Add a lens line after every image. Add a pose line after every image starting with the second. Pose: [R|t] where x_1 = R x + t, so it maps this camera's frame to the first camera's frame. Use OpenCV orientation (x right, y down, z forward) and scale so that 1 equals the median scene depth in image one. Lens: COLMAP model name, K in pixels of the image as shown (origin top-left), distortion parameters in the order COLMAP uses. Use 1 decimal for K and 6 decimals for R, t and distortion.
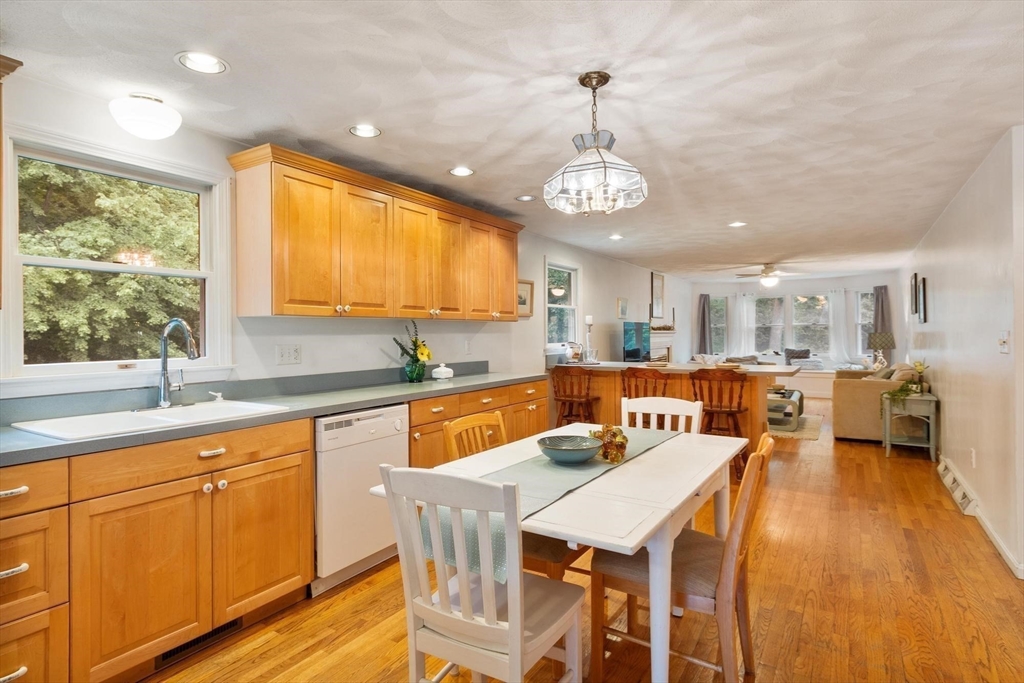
lens RADIAL K [[532.7, 0, 511.4], [0, 532.7, 332.2], [0, 0, 1]] dist [0.002808, 0.000391]
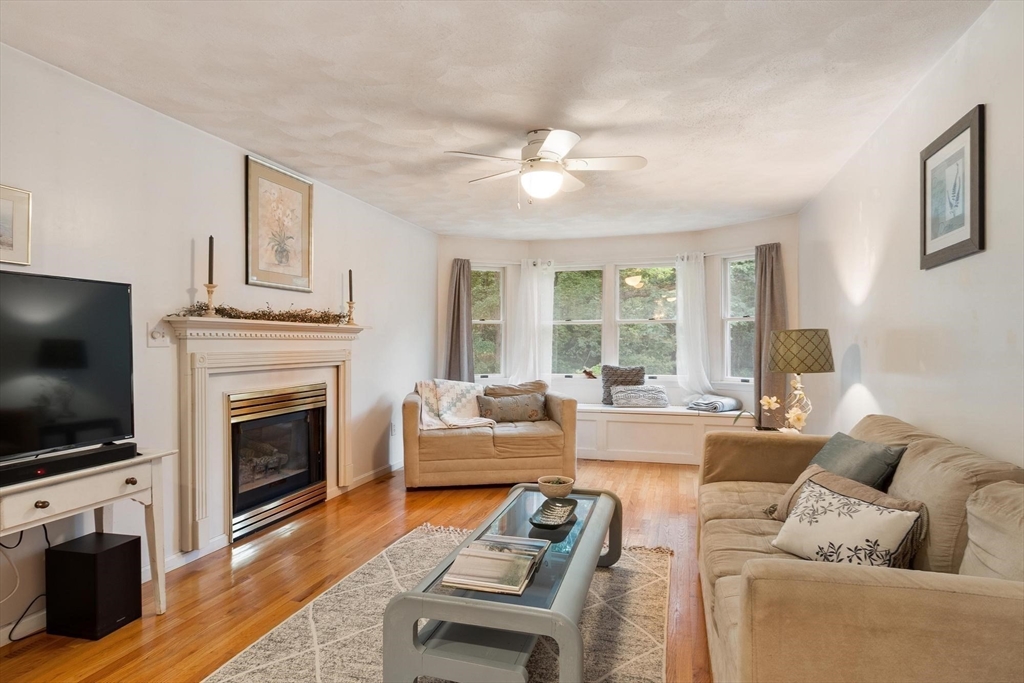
lens RADIAL K [[582.6, 0, 512.0], [0, 582.6, 341.5], [0, 0, 1]] dist [0.003284, 0.001014]
pose [[0.961104, 0.008667, 0.276052, 0.687262], [-0.009150, 0.999958, 0.000462, 0.019415], [-0.276036, -0.002970, 0.961143, 1.207568]]
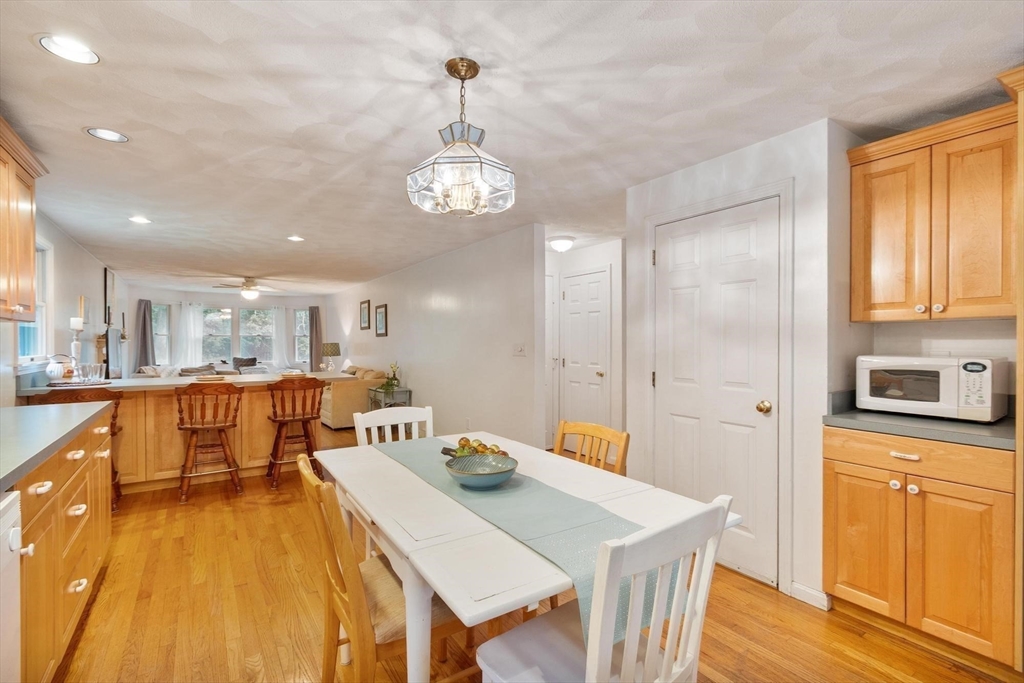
lens RADIAL K [[456.3, 0, 519.6], [0, 456.3, 346.9], [0, 0, 1]] dist [-0.022727, 0.000060]
pose [[0.385544, -0.000412, 0.922689, -0.265742], [-0.008183, 0.999959, 0.003866, 0.002816], [-0.922653, -0.009041, 0.385525, 0.300166]]
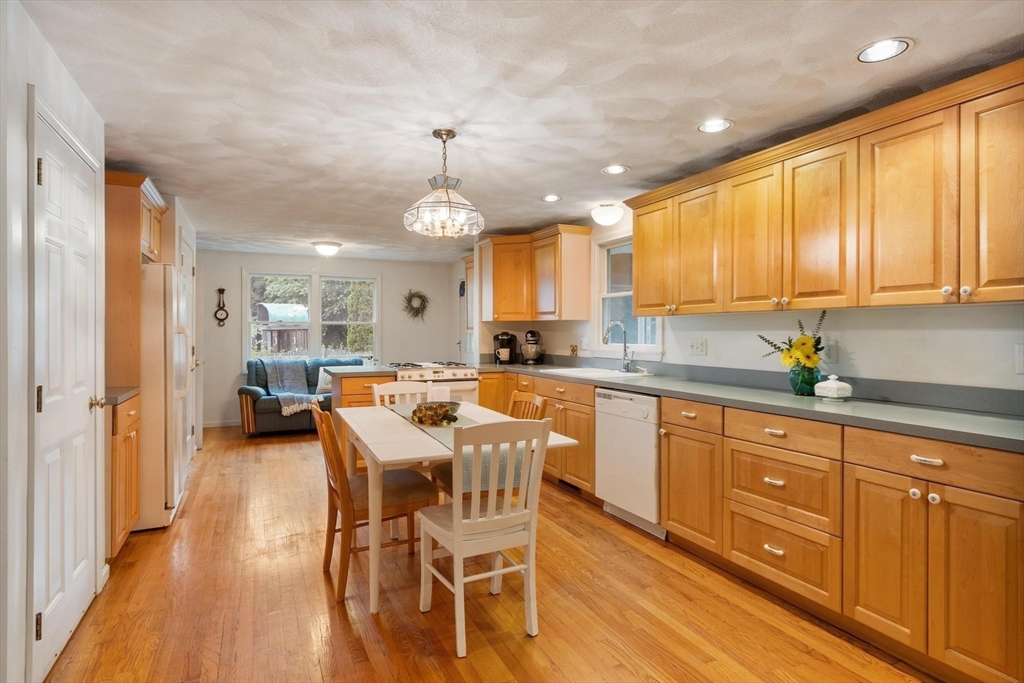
lens RADIAL K [[532.7, 0, 511.4], [0, 532.7, 332.2], [0, 0, 1]] dist [0.002808, 0.000391]
pose [[-0.532226, 0.012169, -0.846515, 0.578662], [0.009990, 0.999917, 0.008093, -0.003554], [0.846543, -0.004149, -0.532304, 0.906487]]
